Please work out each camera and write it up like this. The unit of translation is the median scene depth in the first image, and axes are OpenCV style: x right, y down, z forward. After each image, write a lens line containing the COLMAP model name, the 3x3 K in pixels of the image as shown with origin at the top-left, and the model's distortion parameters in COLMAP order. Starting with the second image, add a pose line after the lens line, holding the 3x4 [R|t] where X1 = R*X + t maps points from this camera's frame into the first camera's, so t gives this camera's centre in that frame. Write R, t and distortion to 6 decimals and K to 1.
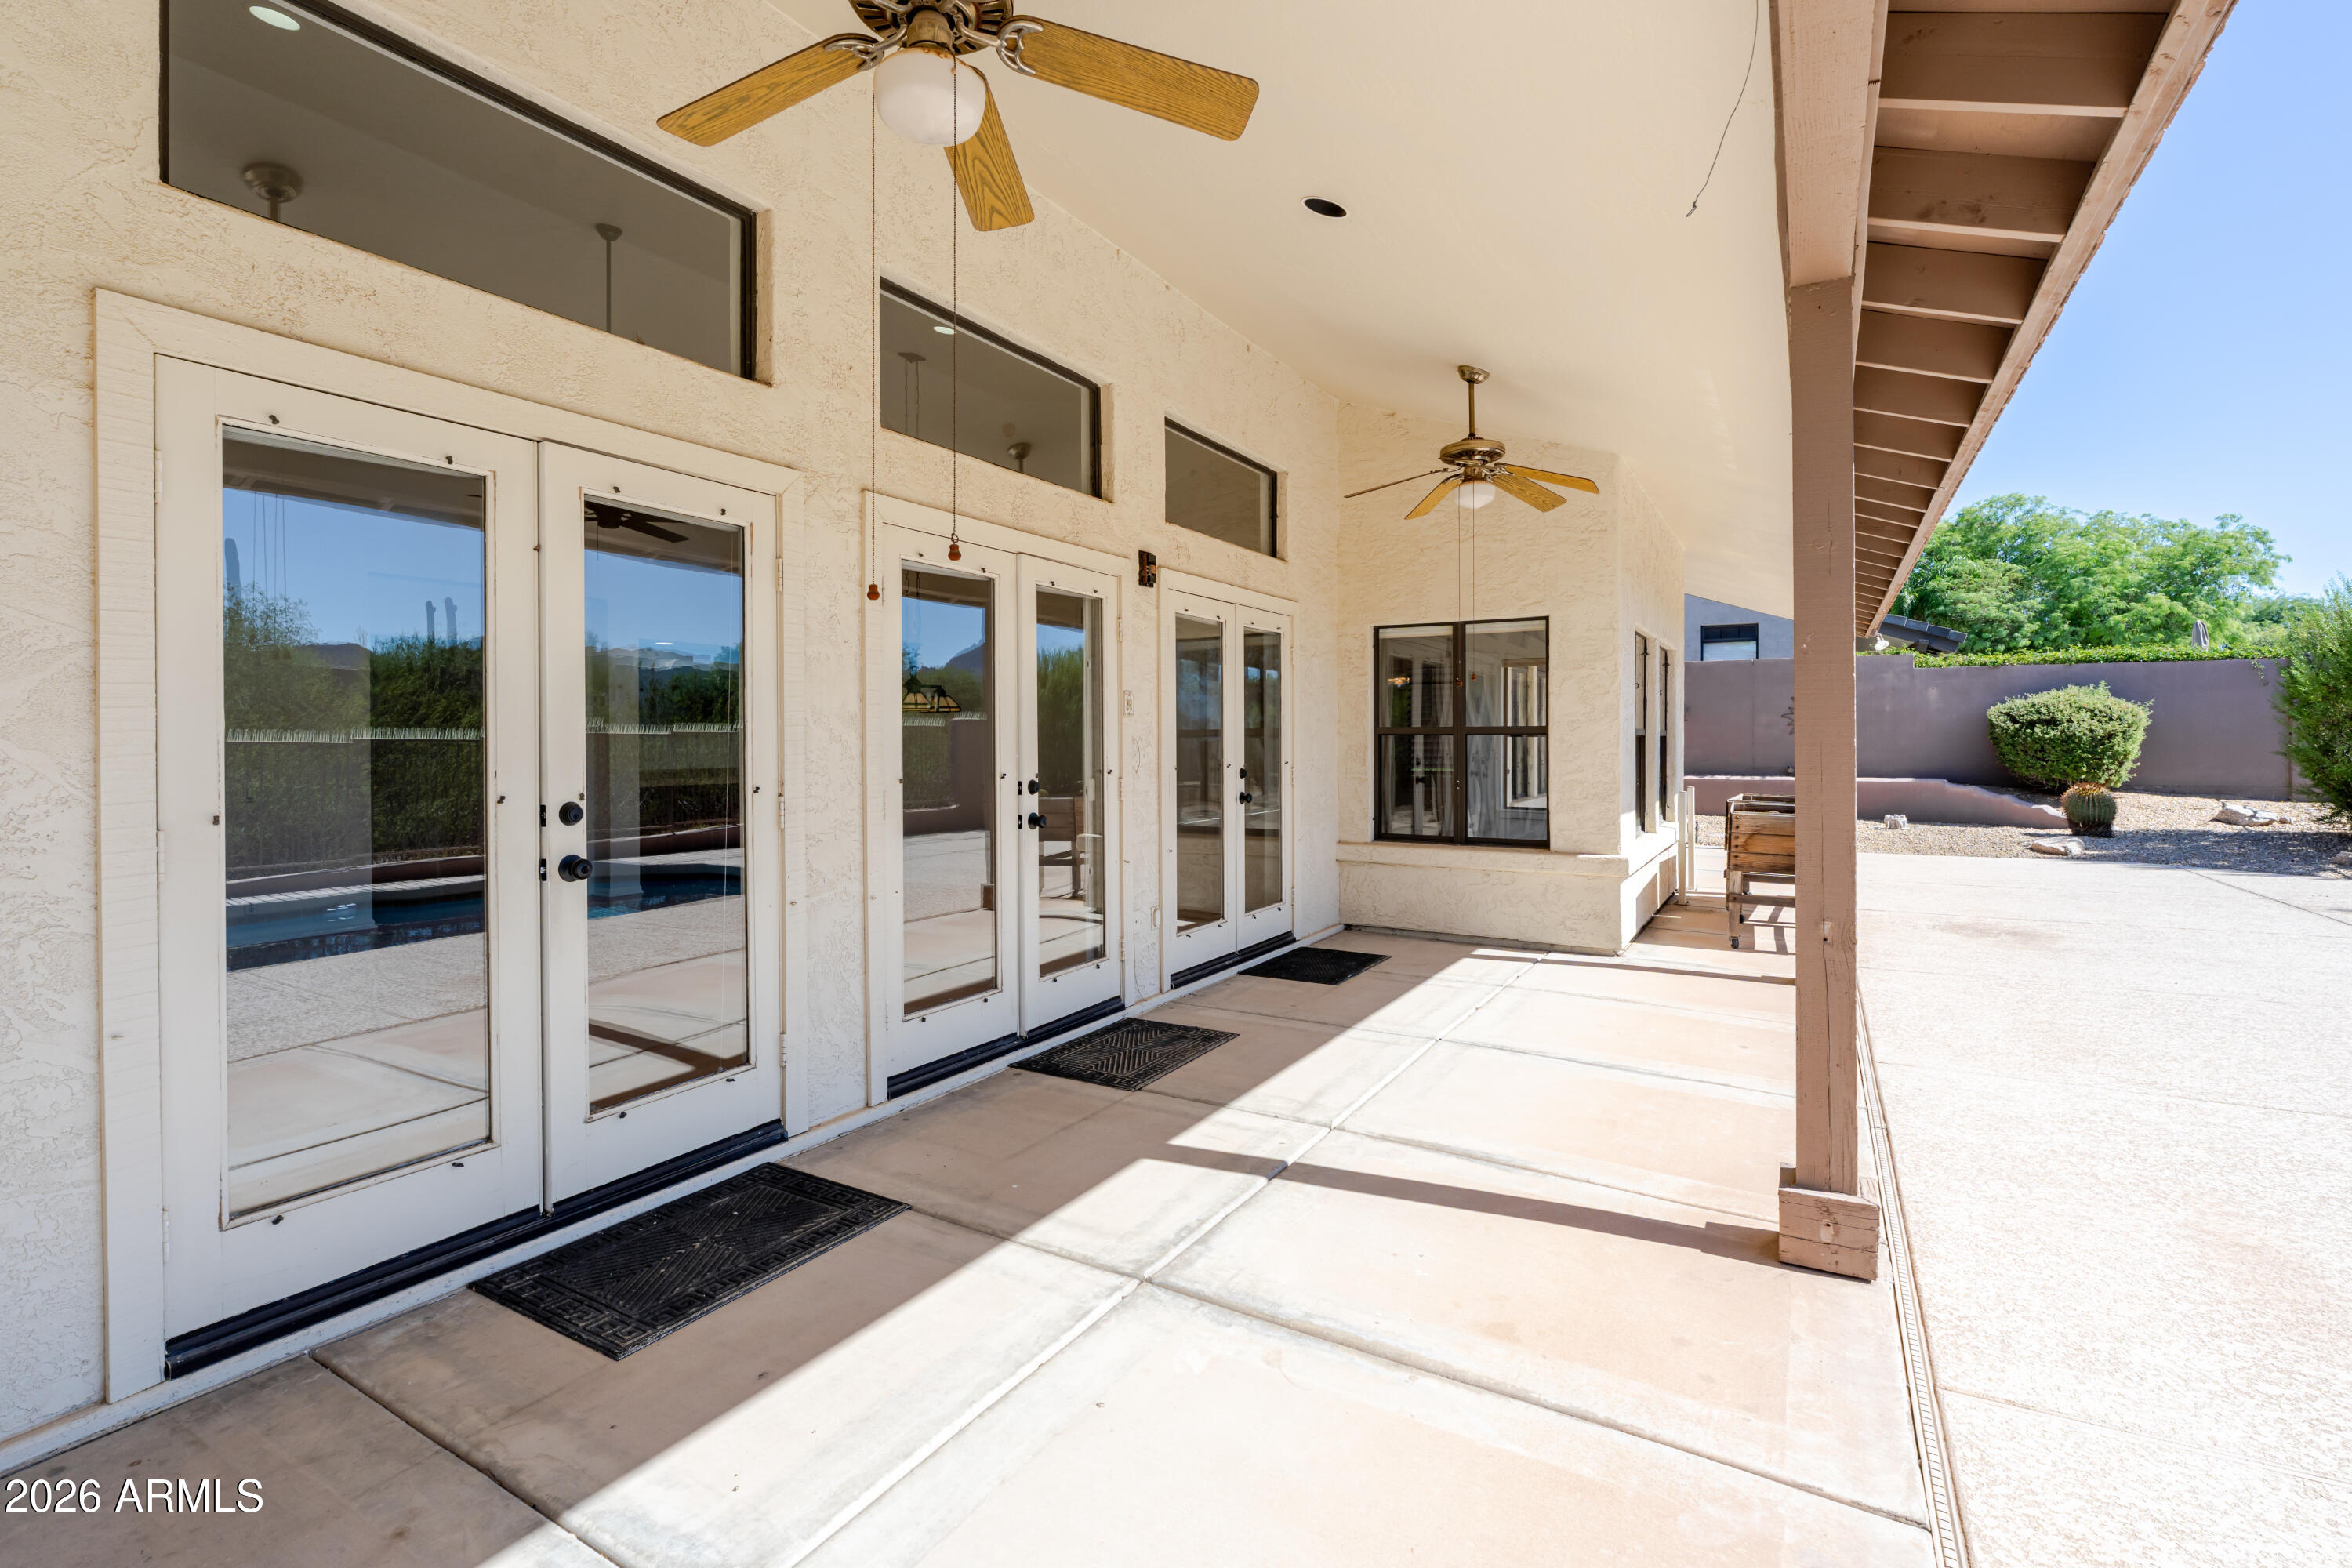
lens RADIAL K [[1085.0, 0, 1169.4], [0, 1085.0, 748.9], [0, 0, 1]] dist [-0.009556, -0.000130]
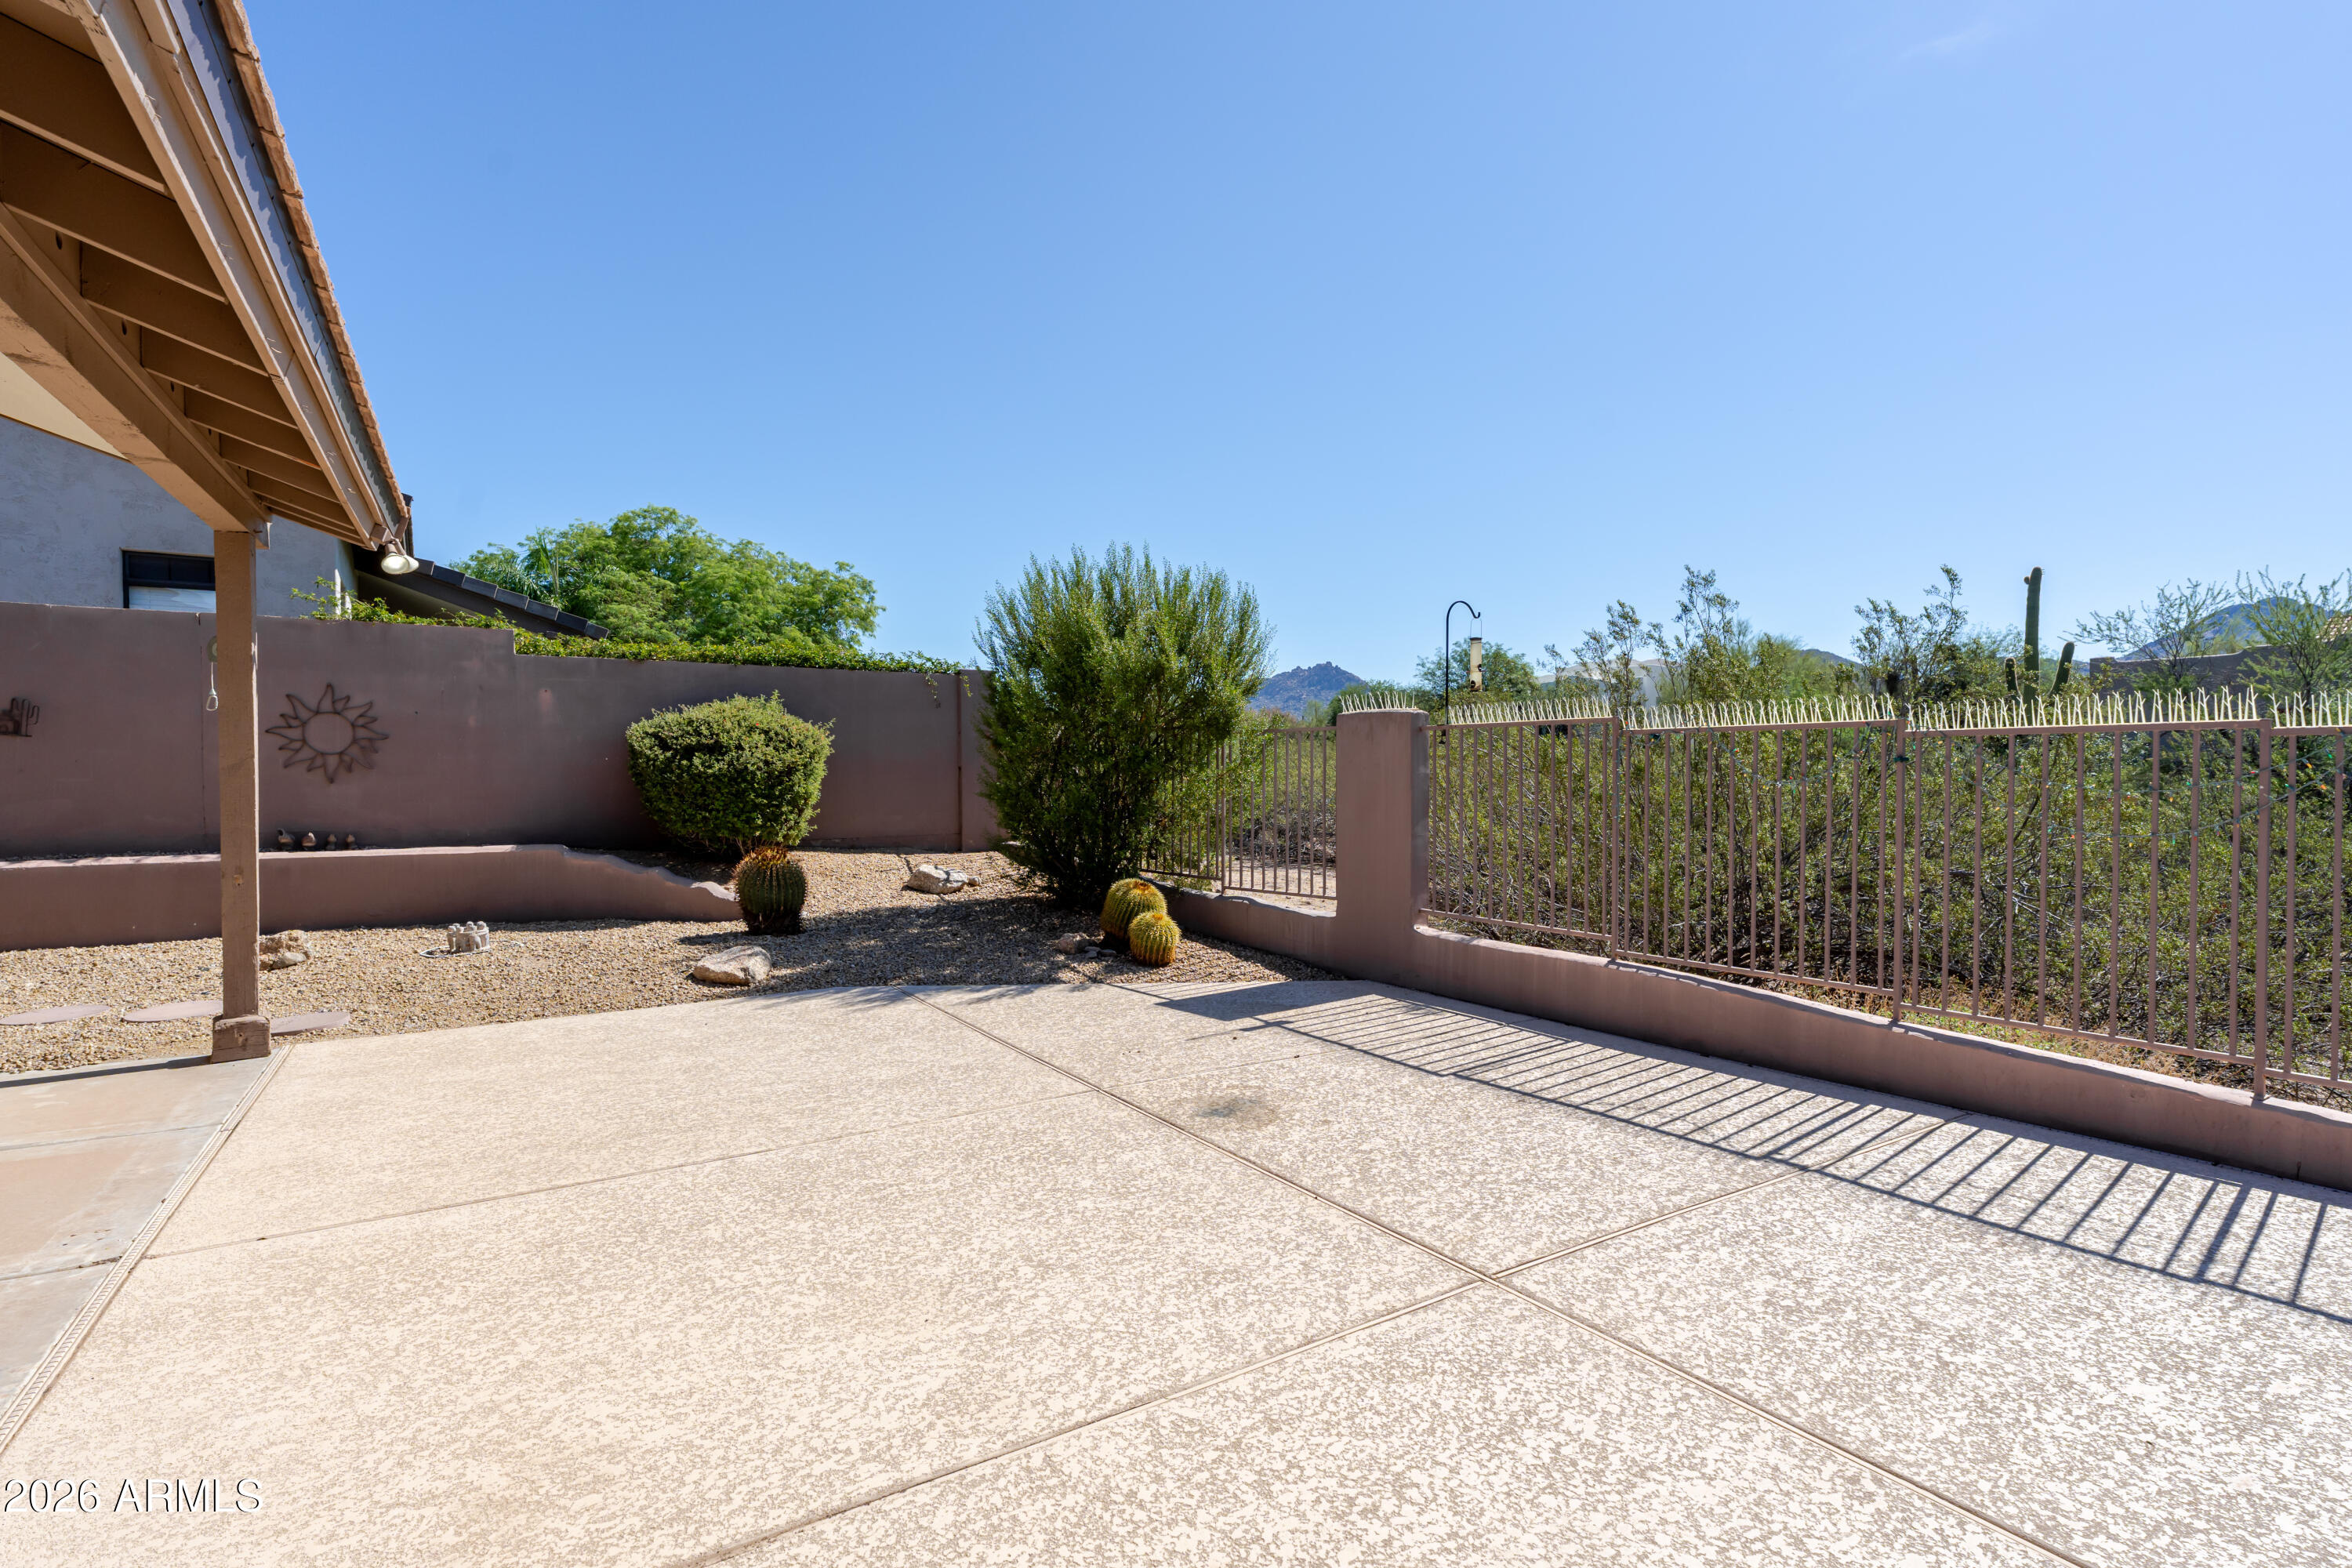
lens RADIAL K [[1104.0, 0, 1145.3], [0, 1104.0, 784.9], [0, 0, 1]] dist [-0.011876, -0.000044]
pose [[0.479036, -0.009263, 0.877747, 0.716522], [0.009367, 0.999941, 0.005440, -0.009231], [-0.877745, 0.005616, 0.479094, 0.904818]]
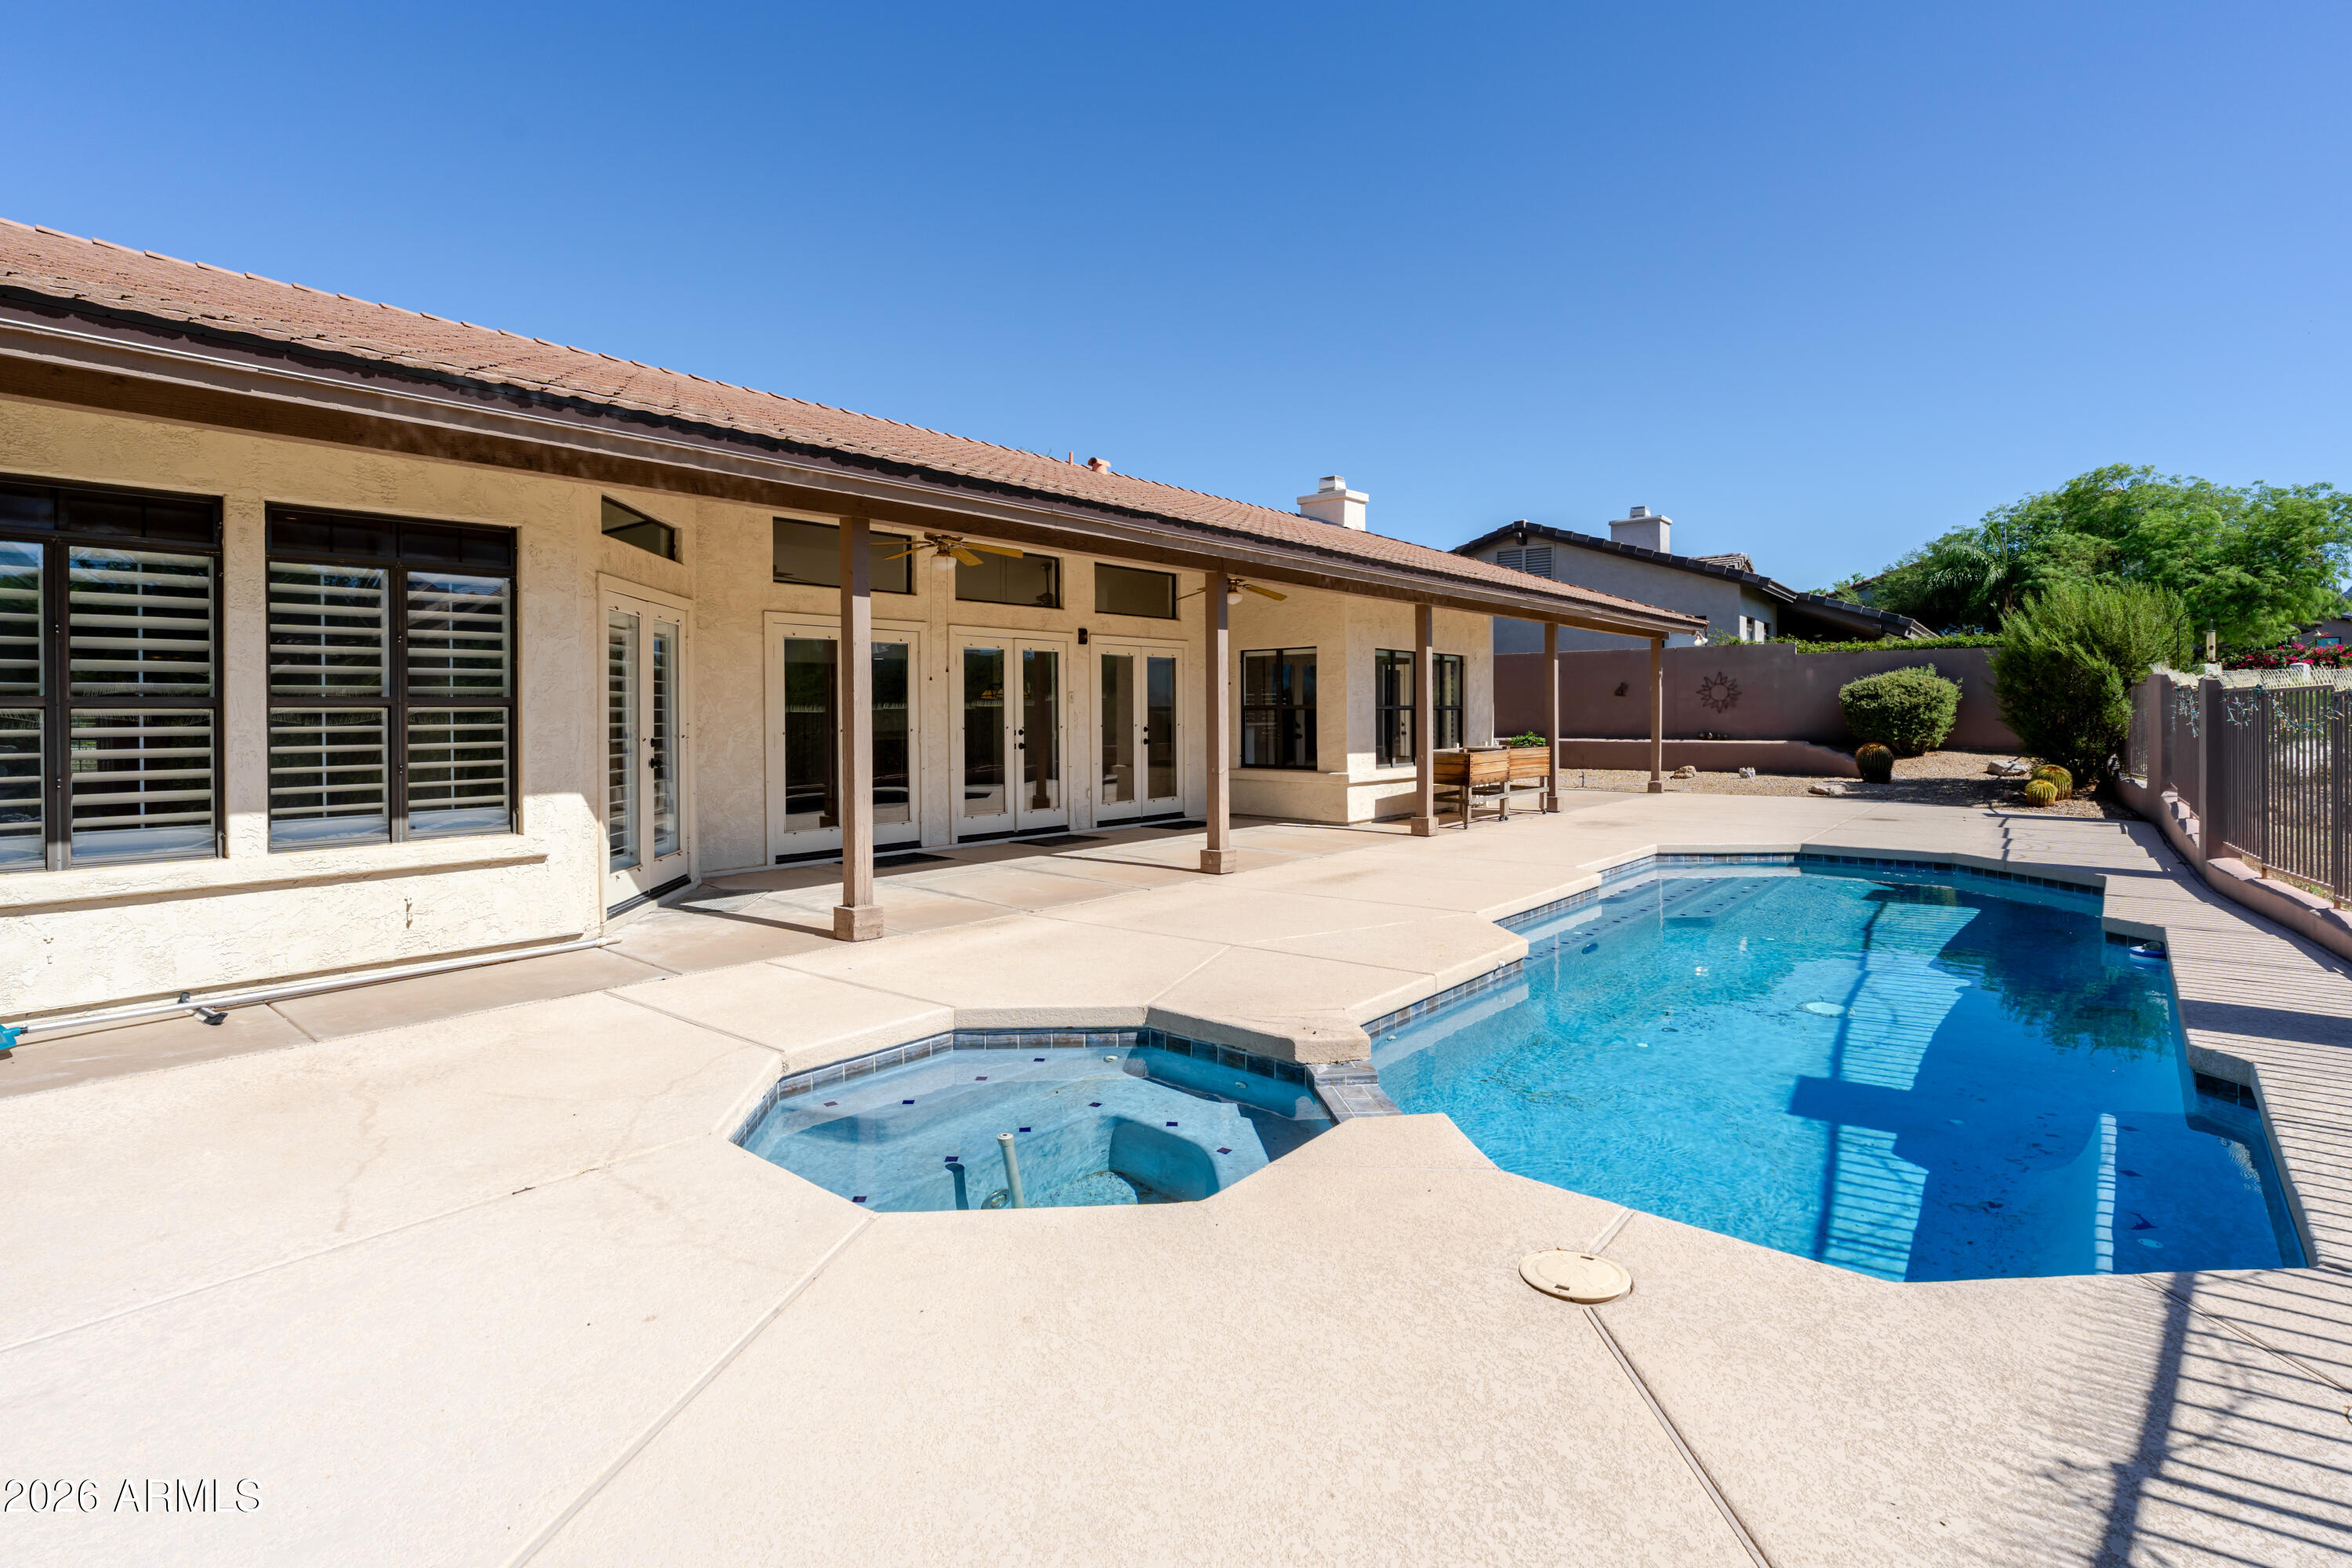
lens RADIAL K [[1128.7, 0, 1129.3], [0, 1128.7, 726.7], [0, 0, 1]] dist [-0.010101, 0.000177]
pose [[0.978660, -0.000803, -0.205484, 0.425588], [0.001728, 0.999989, 0.004319, 0.007673], [0.205479, -0.004582, 0.978651, -0.968151]]
